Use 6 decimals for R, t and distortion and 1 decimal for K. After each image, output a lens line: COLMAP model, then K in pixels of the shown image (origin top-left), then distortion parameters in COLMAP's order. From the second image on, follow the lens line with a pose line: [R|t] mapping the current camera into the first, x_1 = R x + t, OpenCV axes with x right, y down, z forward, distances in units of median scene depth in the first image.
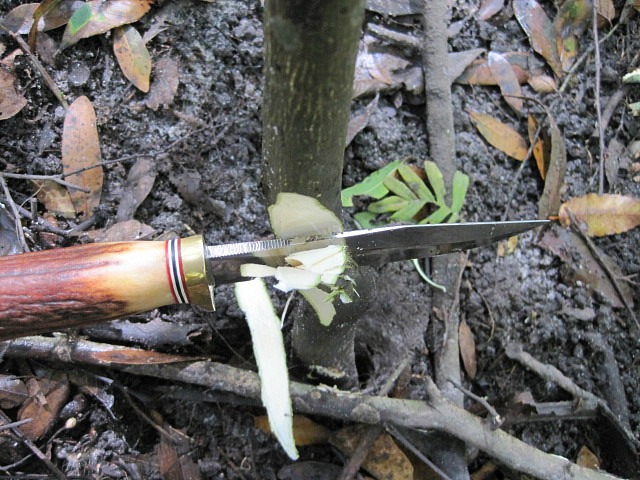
lens RADIAL K [[654.3, 0, 320.0], [0, 654.3, 240.0], [0, 0, 1]] dist [-0.134289, 0.013154]
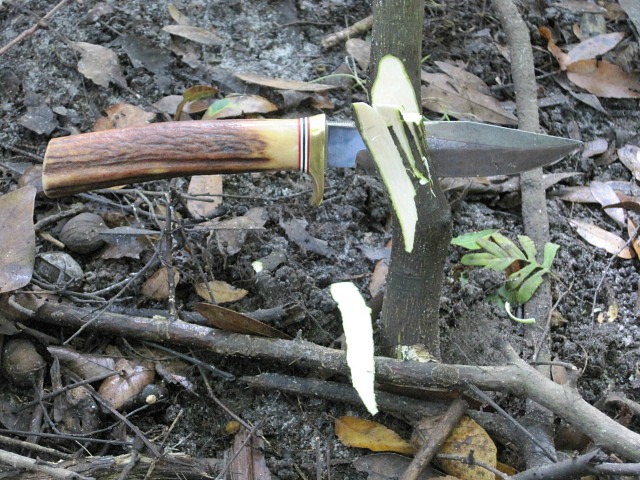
lens RADIAL K [[1493.8, 0, 320.0], [0, 1493.8, 240.0], [0, 0, 1]] dist [0.004726, 0.153213]
pose [[0.991269, 0.014599, -0.131046, 0.162481], [-0.097248, 0.752114, -0.651819, 1.510006], [0.089046, 0.658872, 0.746966, -0.837074]]
